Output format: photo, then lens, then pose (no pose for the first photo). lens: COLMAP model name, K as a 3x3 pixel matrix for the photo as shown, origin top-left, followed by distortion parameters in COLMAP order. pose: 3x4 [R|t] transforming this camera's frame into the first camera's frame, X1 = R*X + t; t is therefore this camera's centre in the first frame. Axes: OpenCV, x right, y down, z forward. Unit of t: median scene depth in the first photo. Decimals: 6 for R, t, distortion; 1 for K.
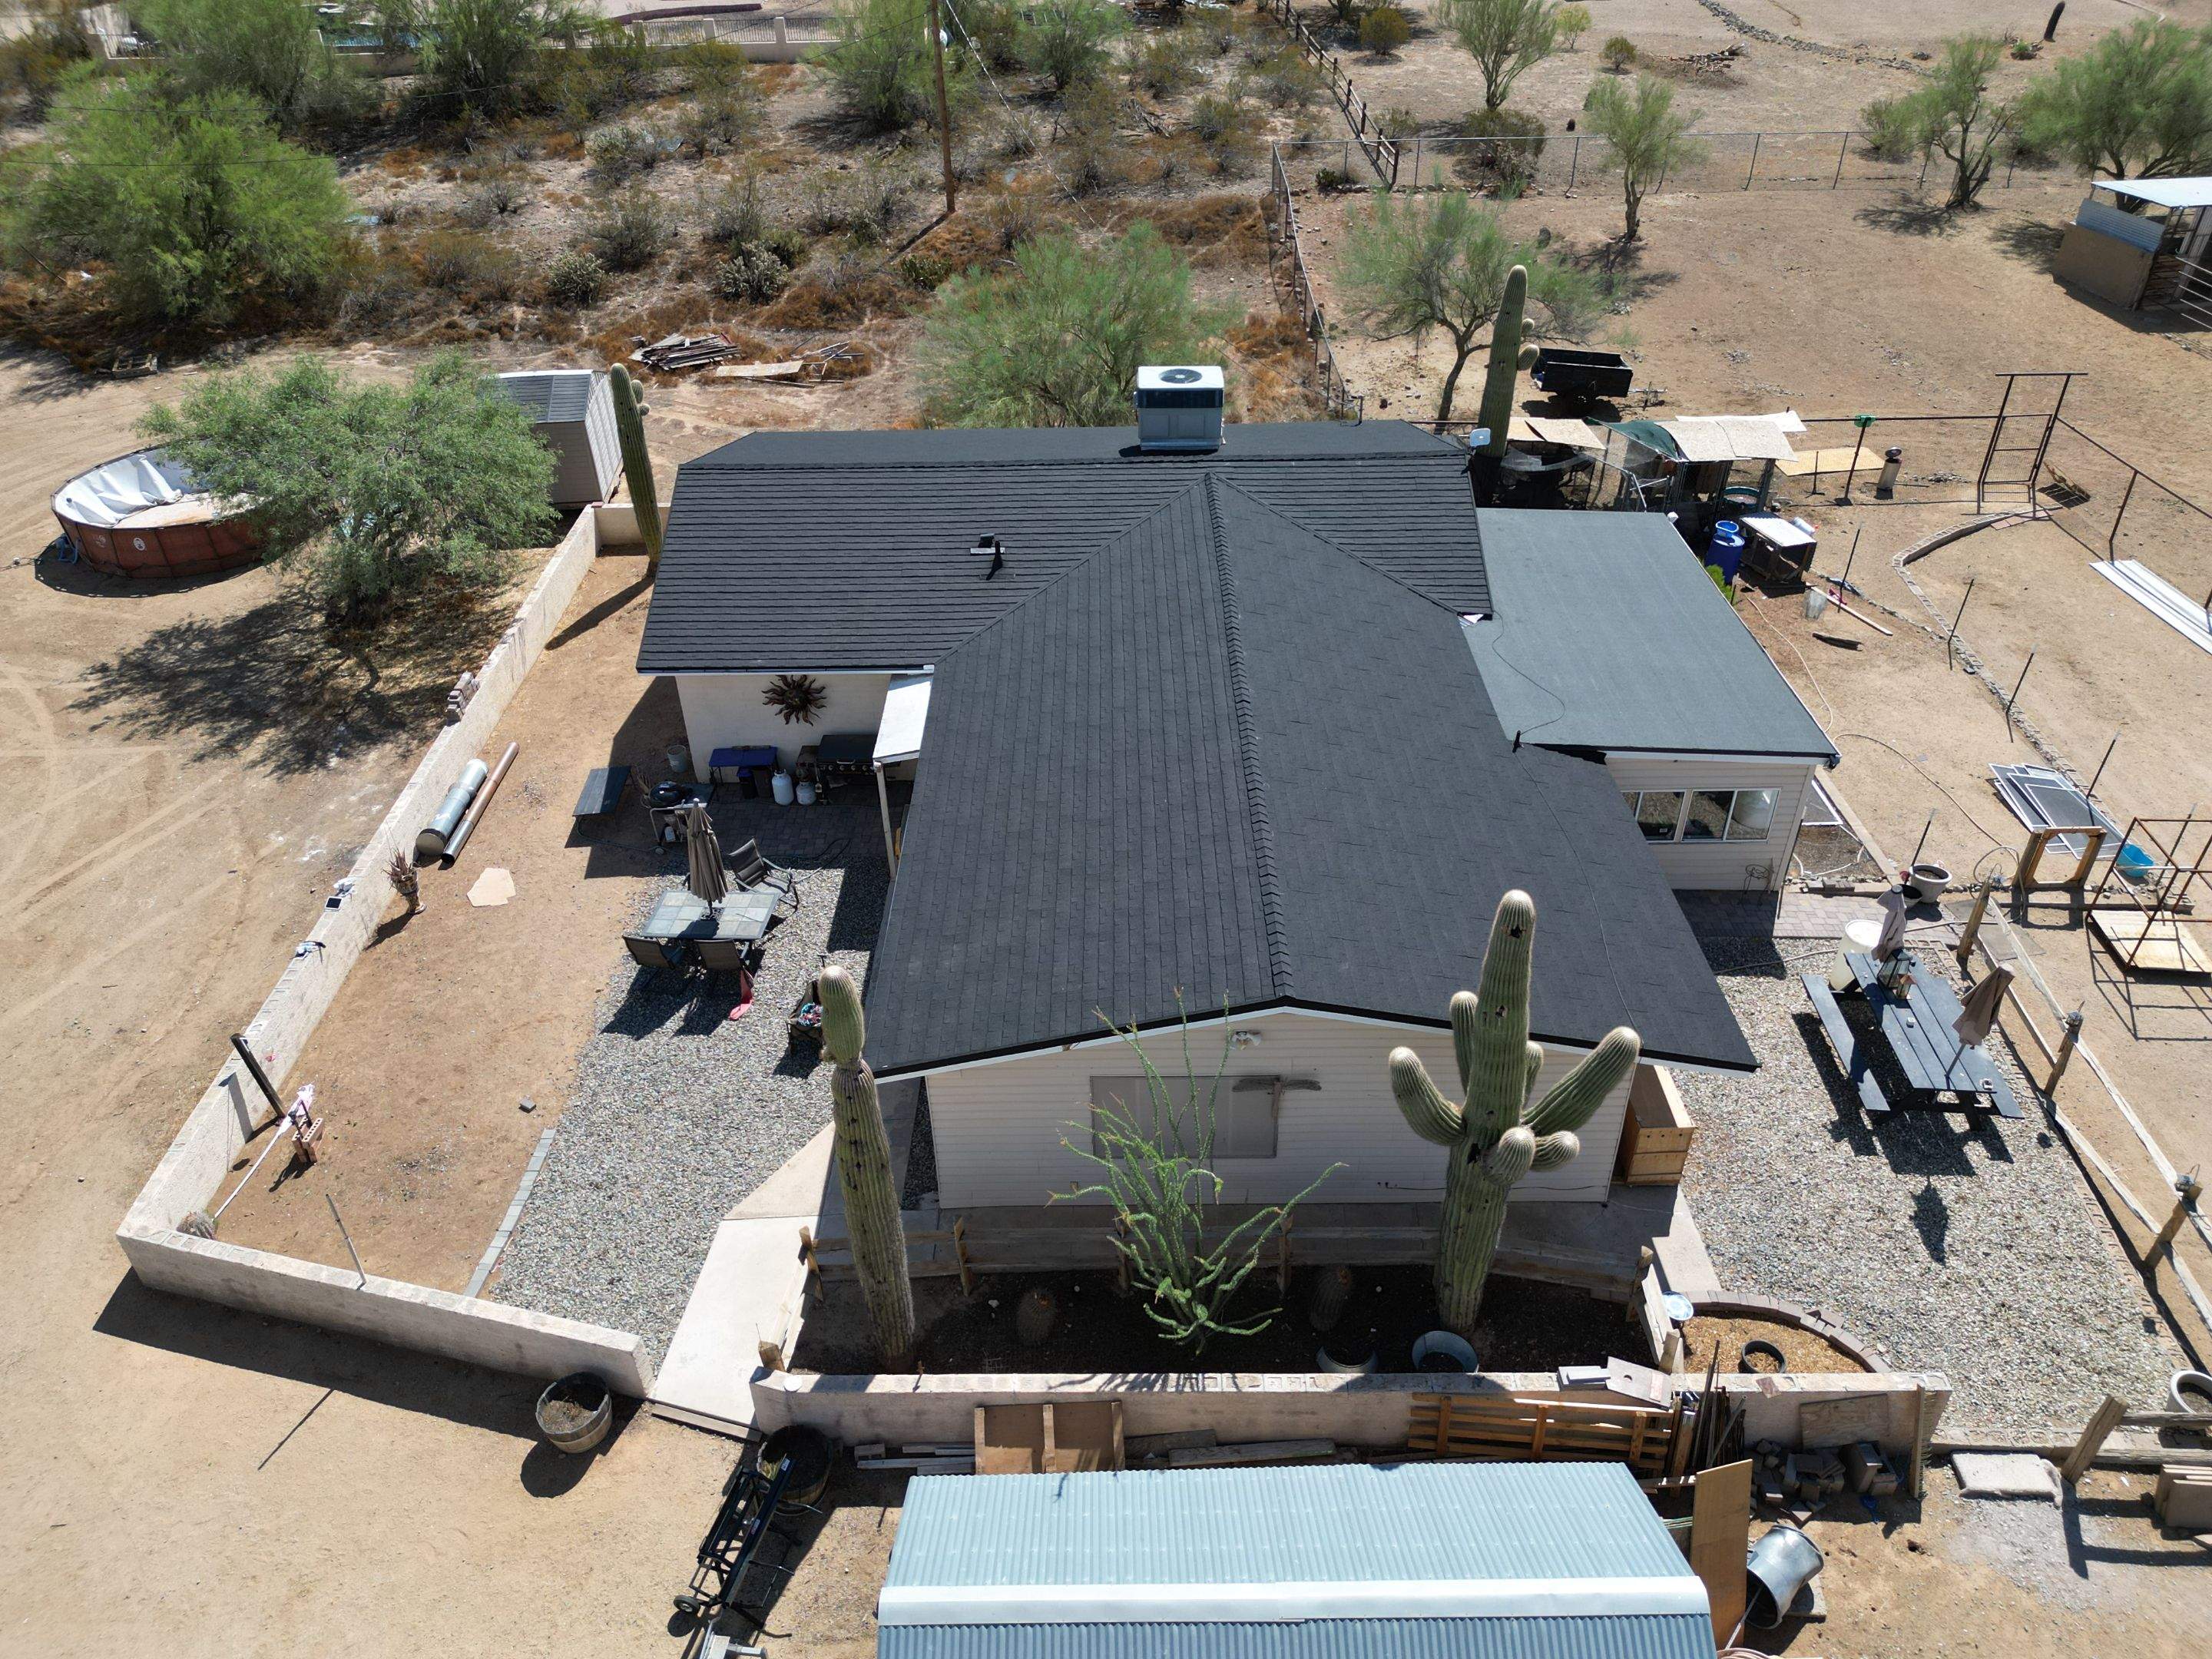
lens RADIAL K [[1564.4, 0, 1105.1], [0, 1564.4, 820.9], [0, 0, 1]] dist [0.059511, -0.063055]
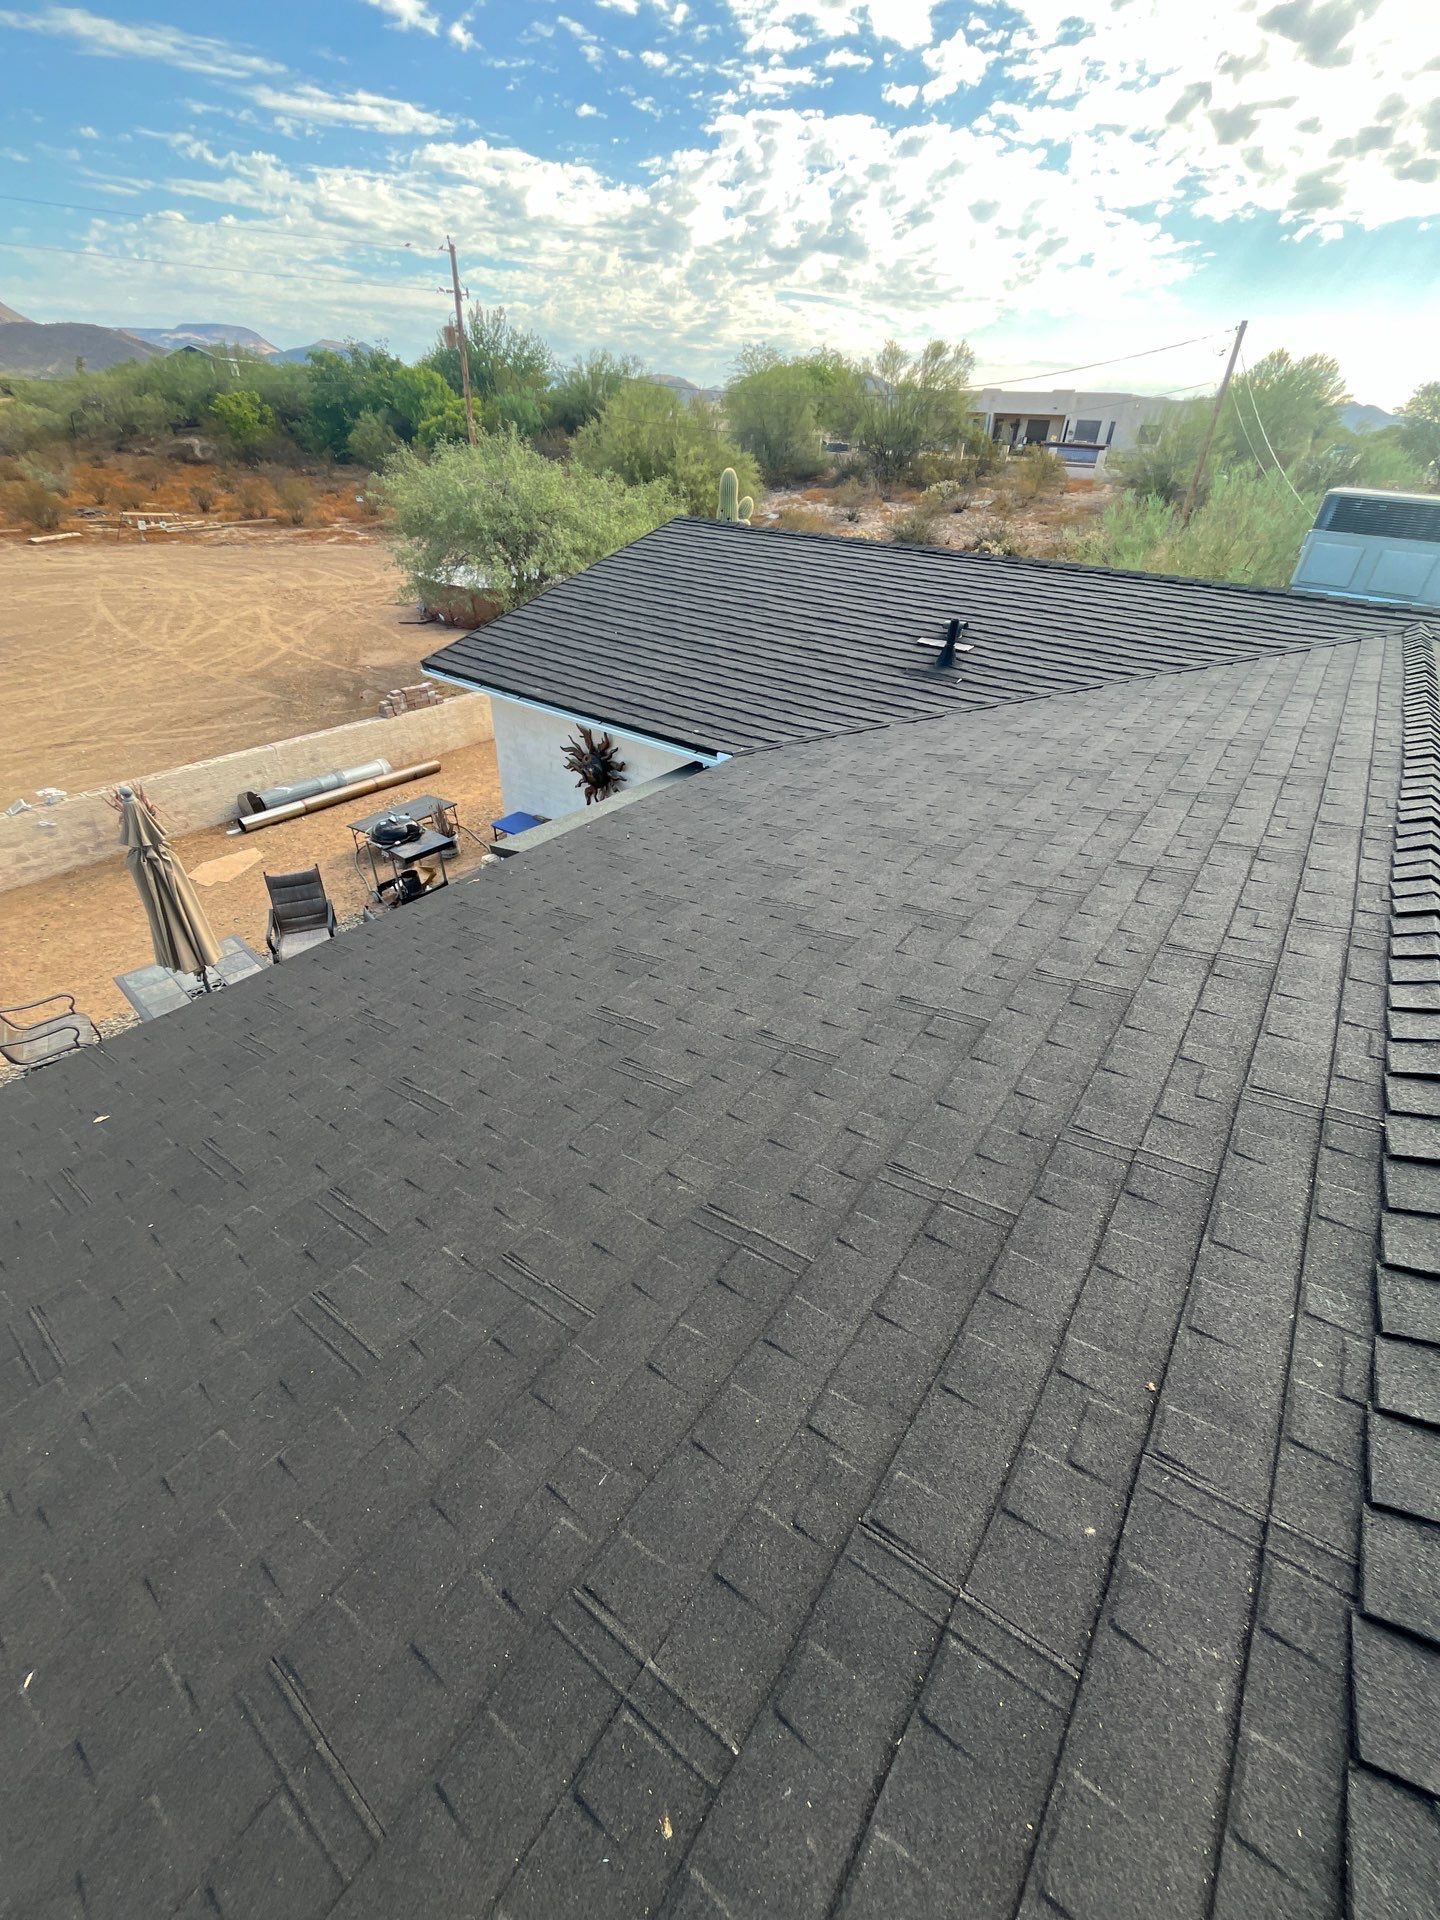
lens RADIAL K [[775.0, 0, 720.0], [0, 775.0, 960.0], [0, 0, 1]] dist [-0.004199, -0.000295]
pose [[0.796848, 0.383562, -0.466812, 0.037466], [-0.387253, 0.917304, 0.092674, -0.043143], [0.463755, 0.106928, 0.879487, 0.585989]]
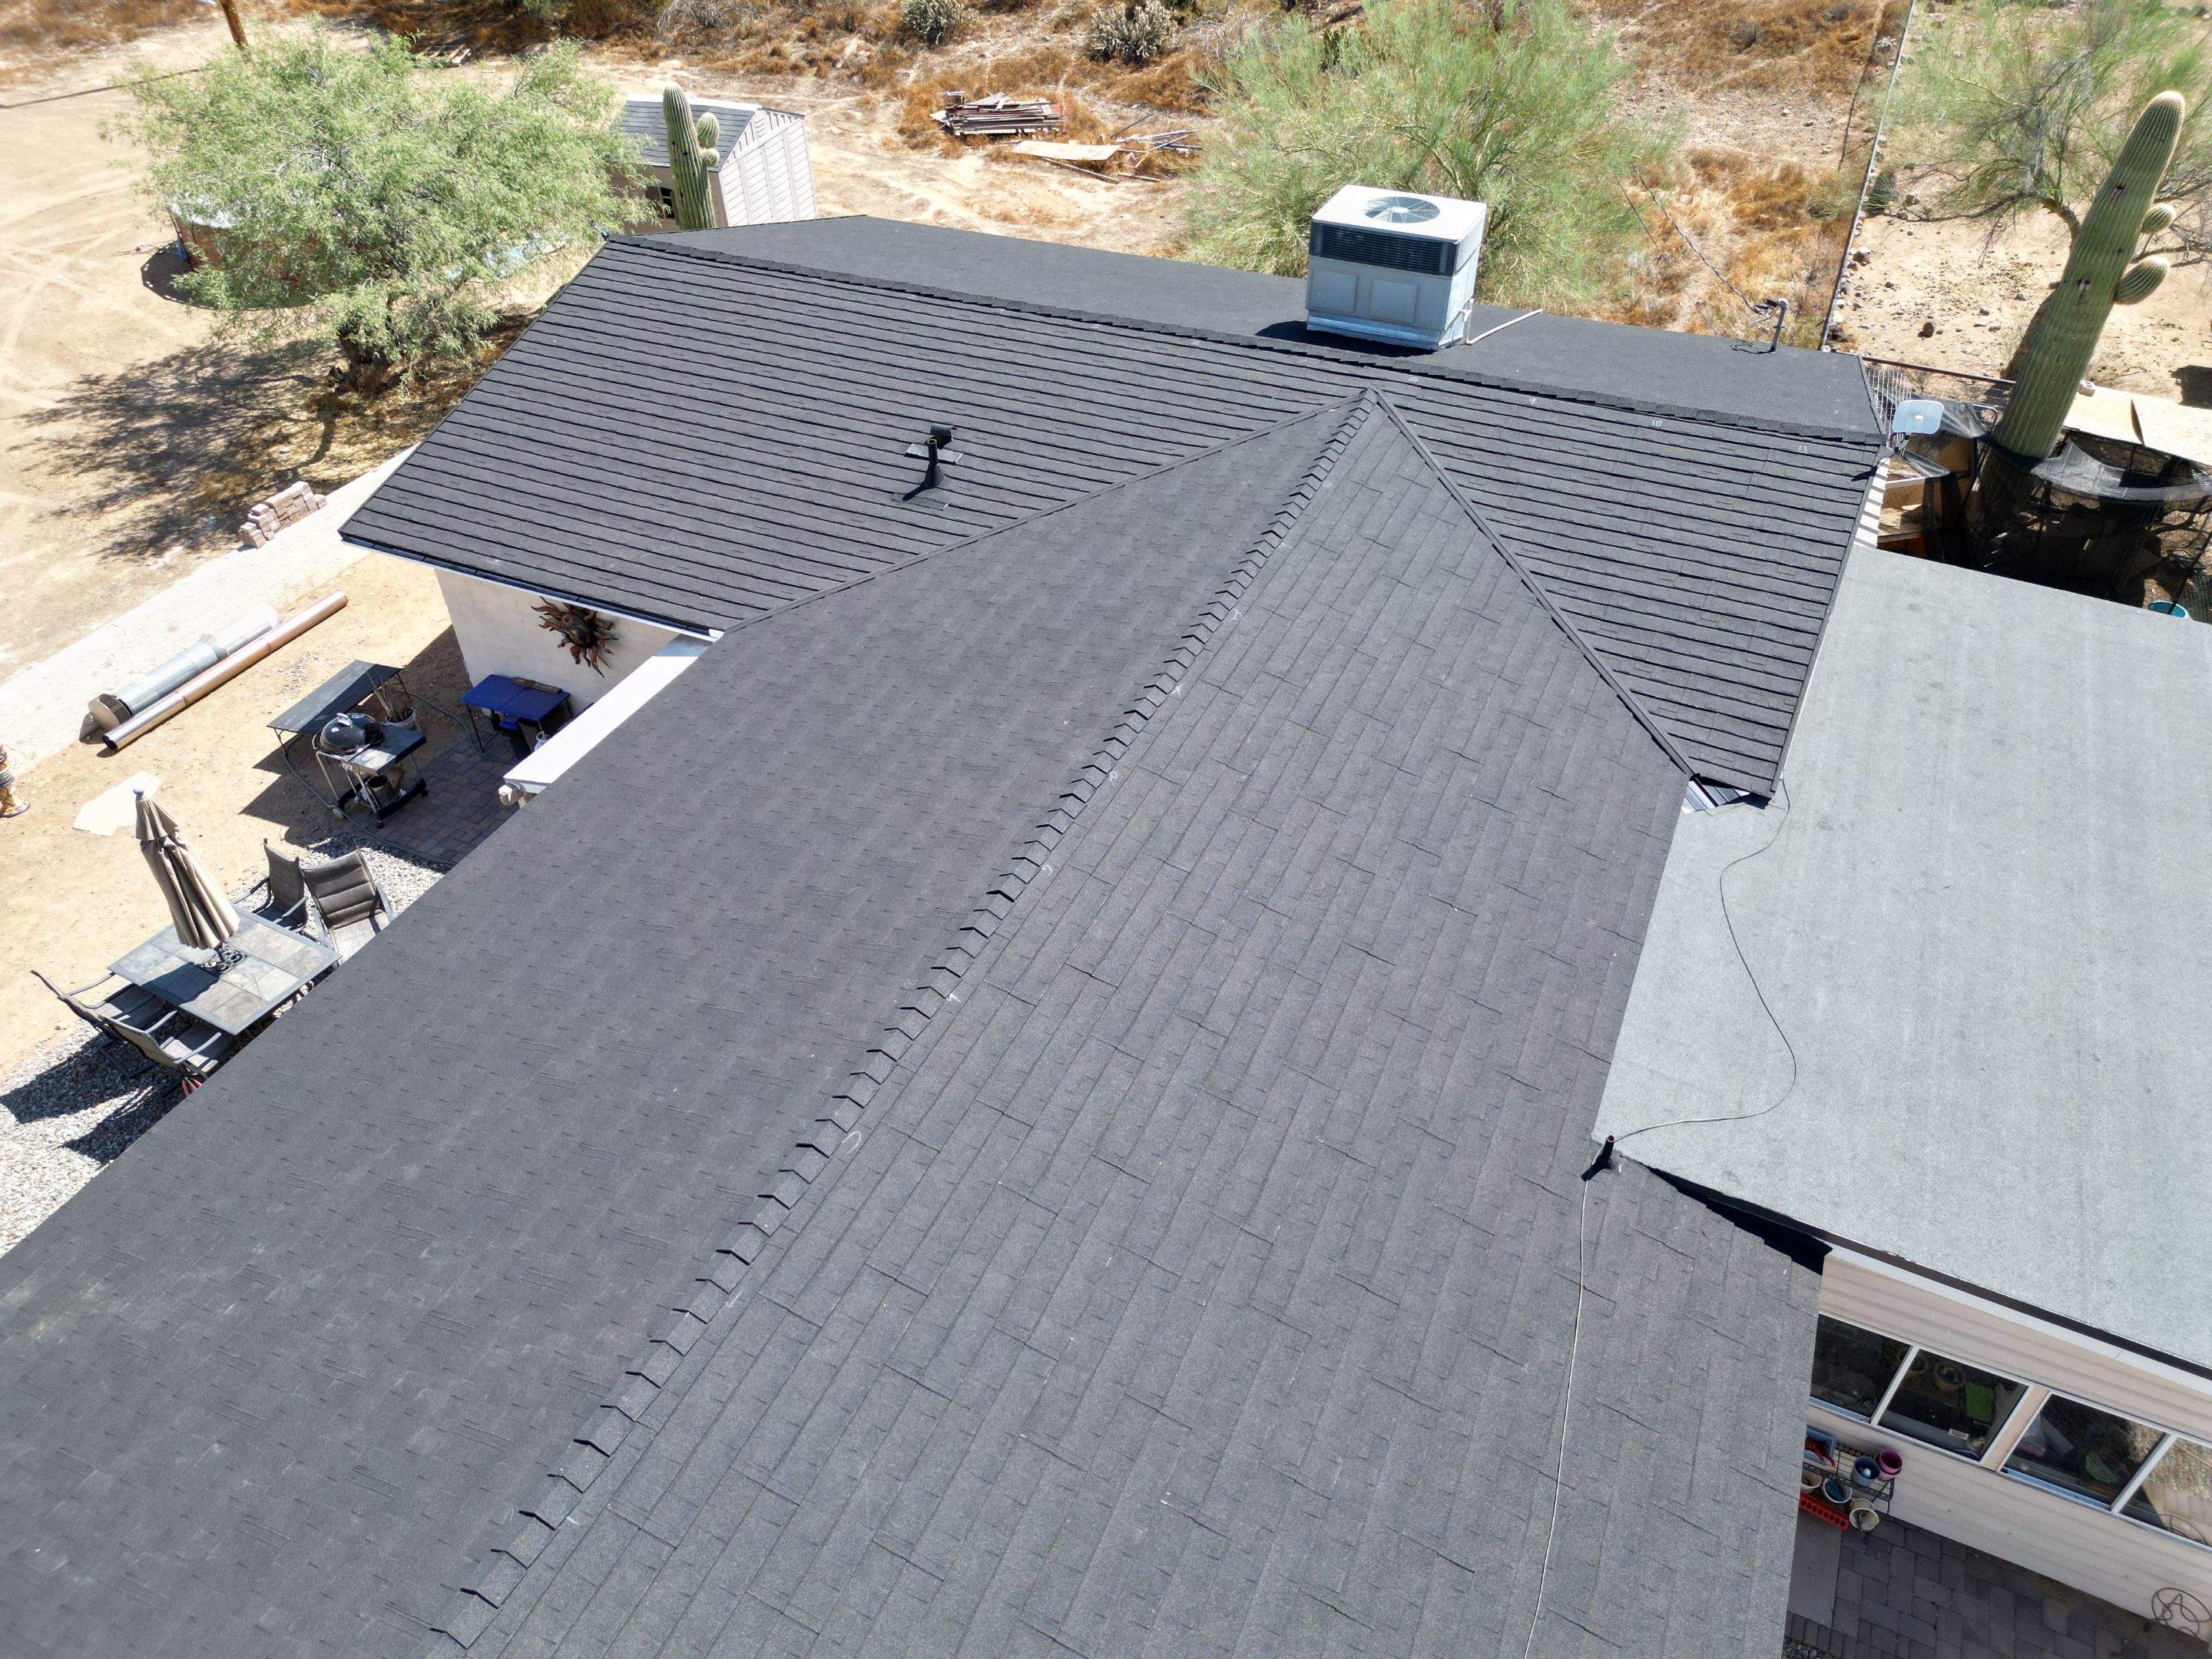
lens RADIAL K [[1564.4, 0, 1105.1], [0, 1564.4, 820.9], [0, 0, 1]] dist [0.059511, -0.063055]
pose [[0.910004, 0.266733, -0.317406, 0.172632], [-0.236419, 0.962748, 0.131234, -0.110750], [0.340587, -0.044382, 0.939165, 0.386339]]
